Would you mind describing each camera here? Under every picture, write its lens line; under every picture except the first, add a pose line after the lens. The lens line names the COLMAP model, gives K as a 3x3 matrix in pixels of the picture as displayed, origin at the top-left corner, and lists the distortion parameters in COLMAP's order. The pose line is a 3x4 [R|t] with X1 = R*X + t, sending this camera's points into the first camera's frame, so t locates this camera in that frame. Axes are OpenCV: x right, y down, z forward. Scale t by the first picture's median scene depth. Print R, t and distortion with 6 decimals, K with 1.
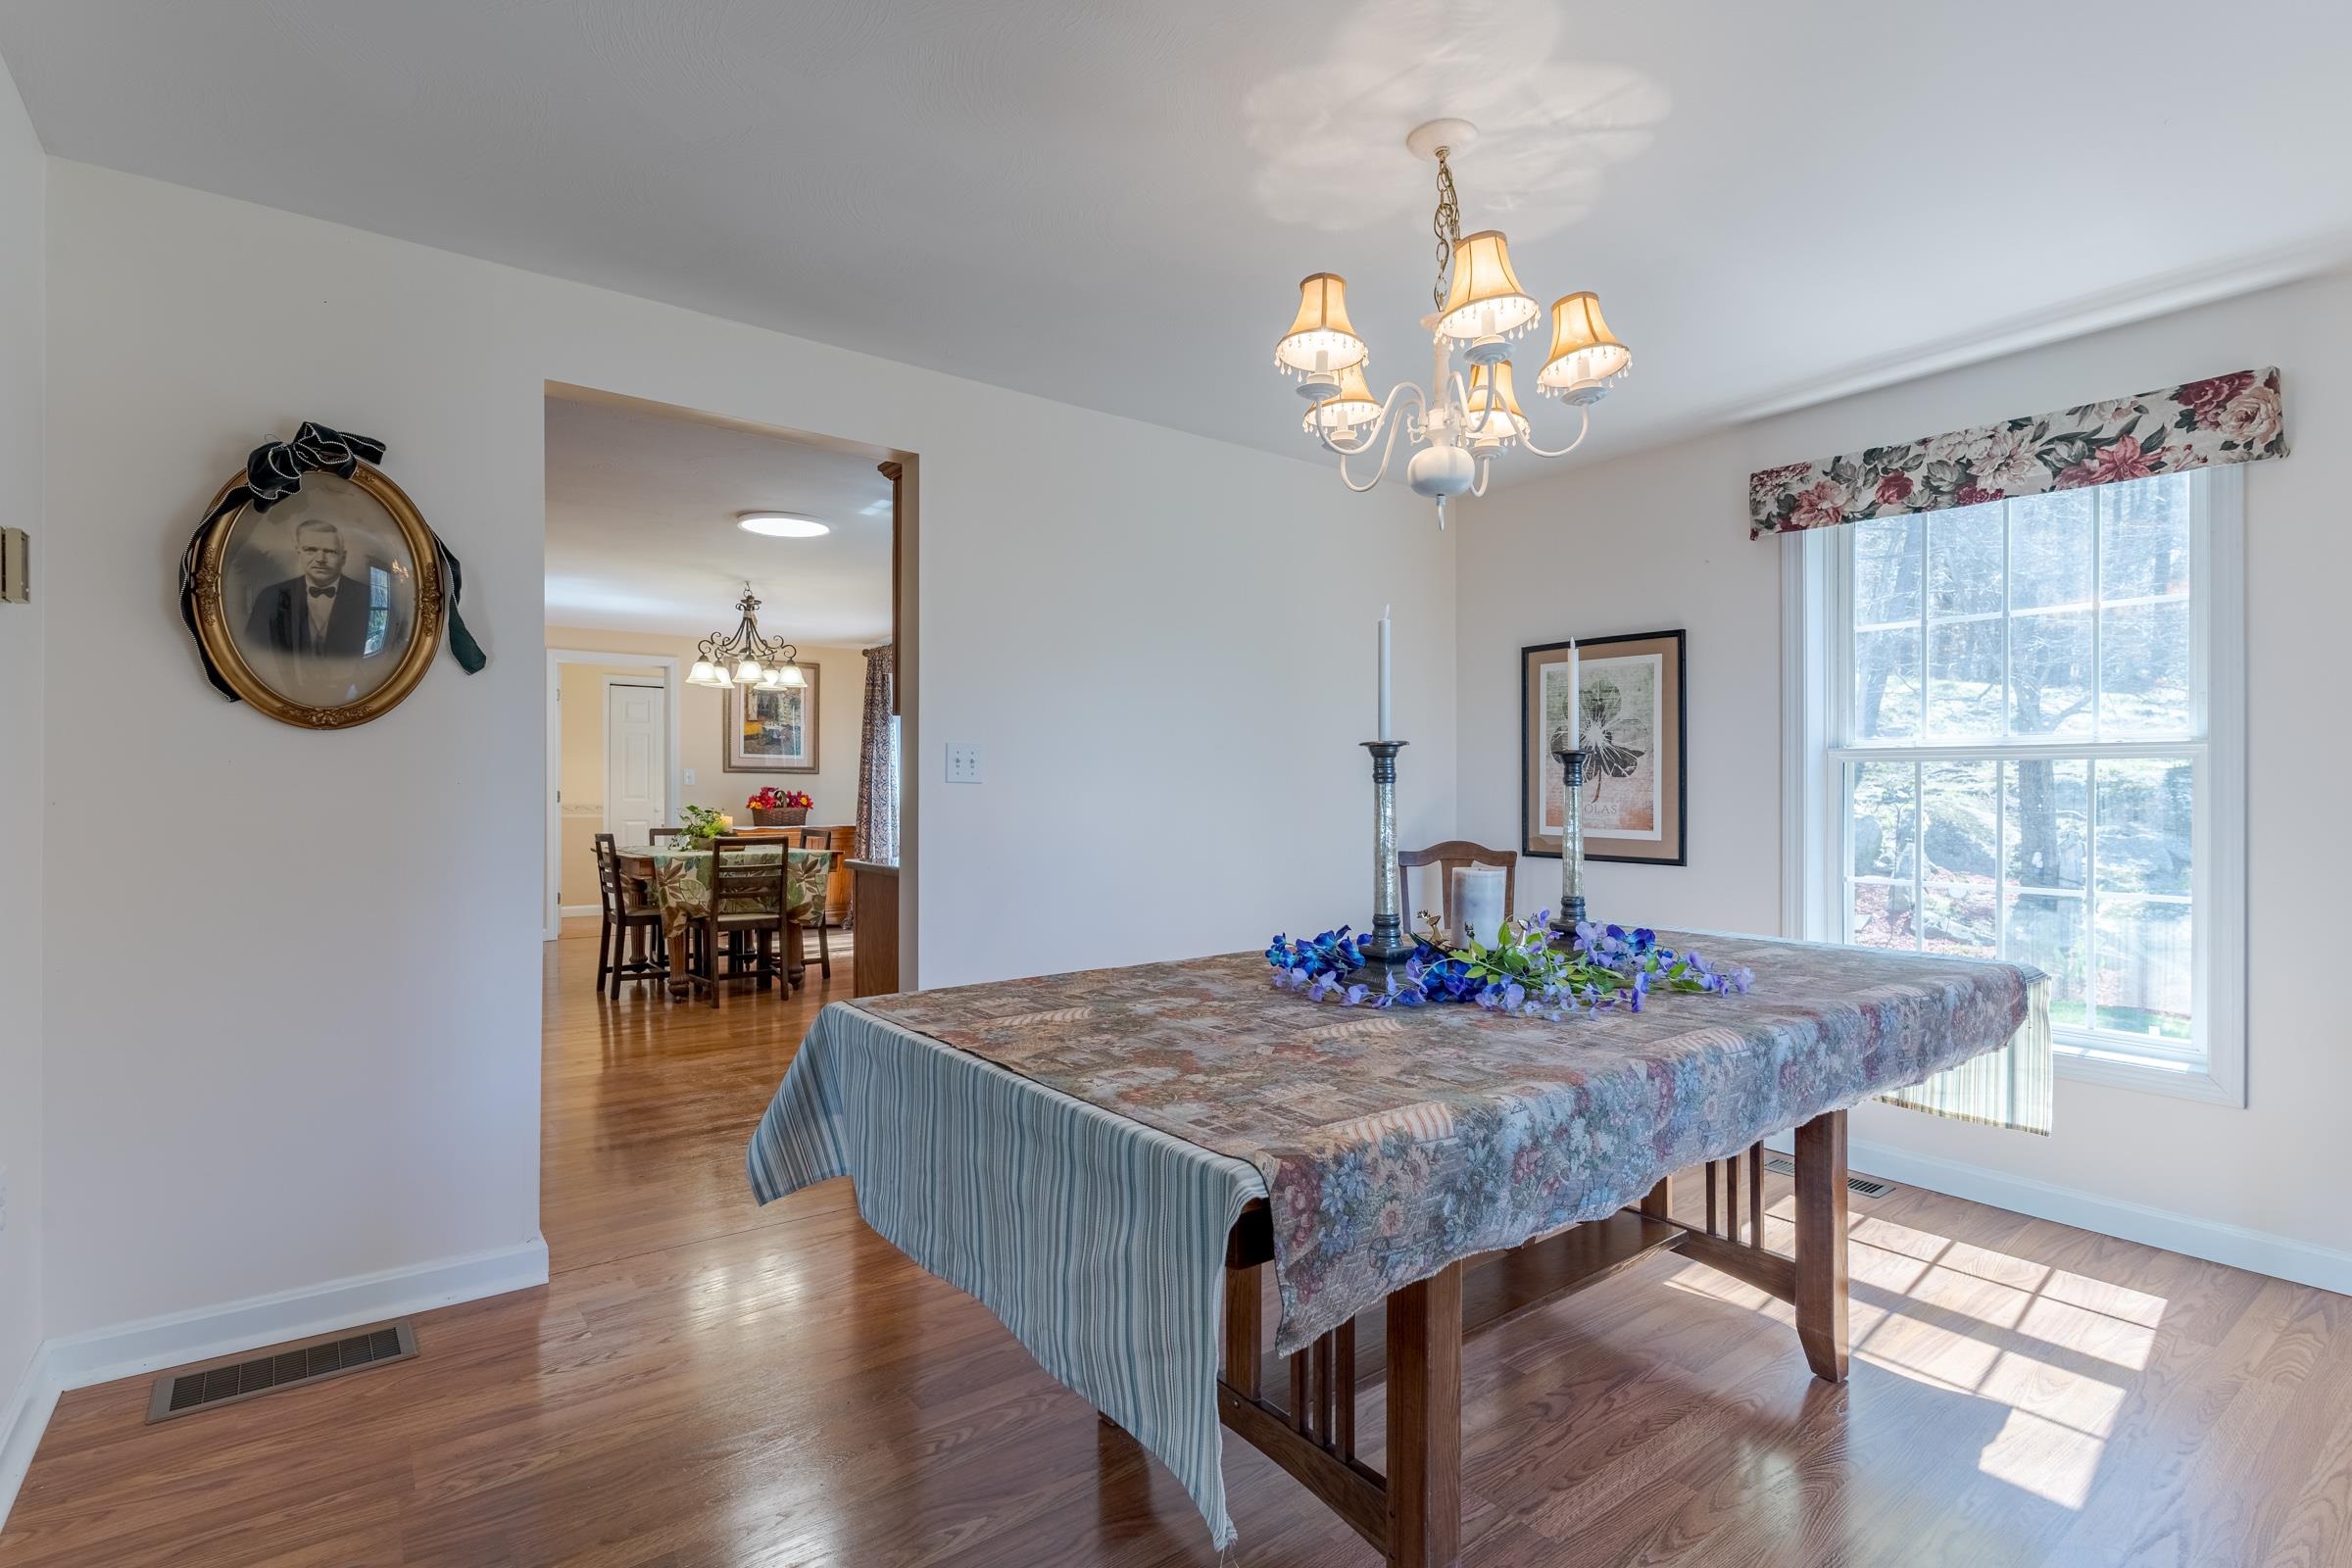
lens RADIAL K [[1141.3, 0, 1176.8], [0, 1141.3, 790.5], [0, 0, 1]] dist [-0.001566, 0.000039]
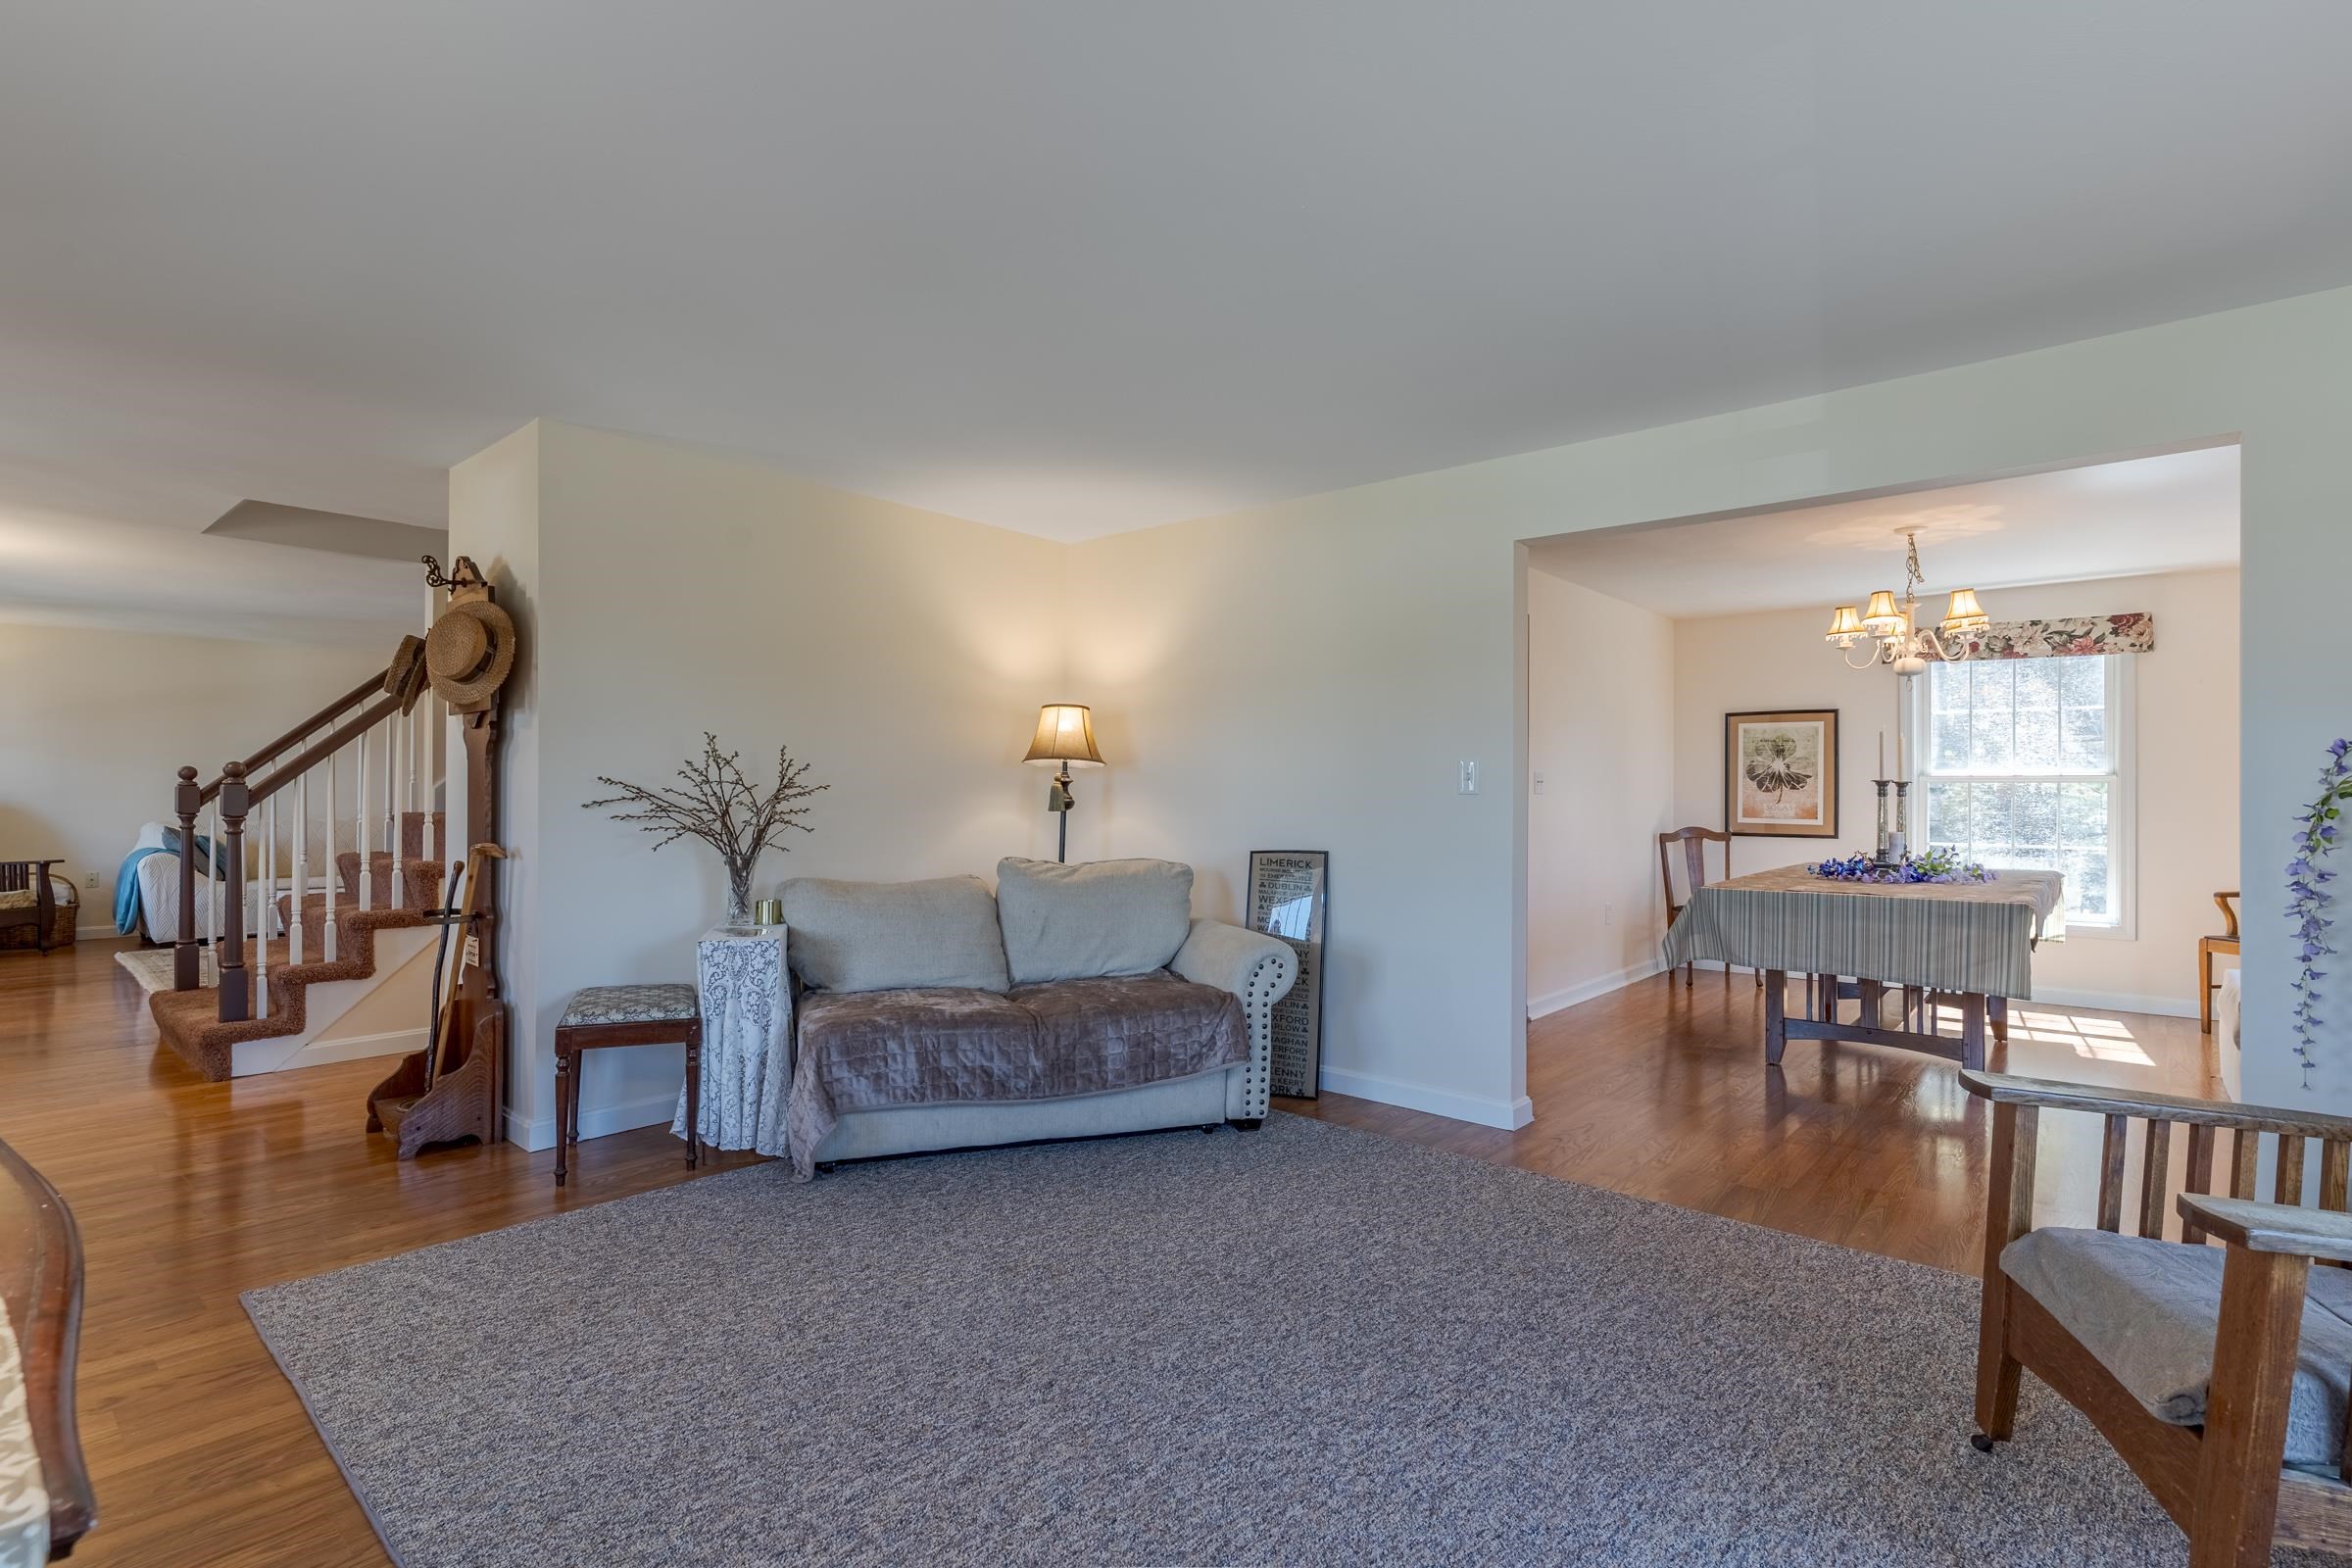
lens RADIAL K [[1141.3, 0, 1179.2], [0, 1141.3, 791.8], [0, 0, 1]] dist [-0.001566, 0.000039]
pose [[0.983457, -0.001510, 0.181135, -1.164822], [0.001640, 0.999998, -0.000565, -0.011683], [-0.181134, 0.000853, 0.983458, -0.761342]]
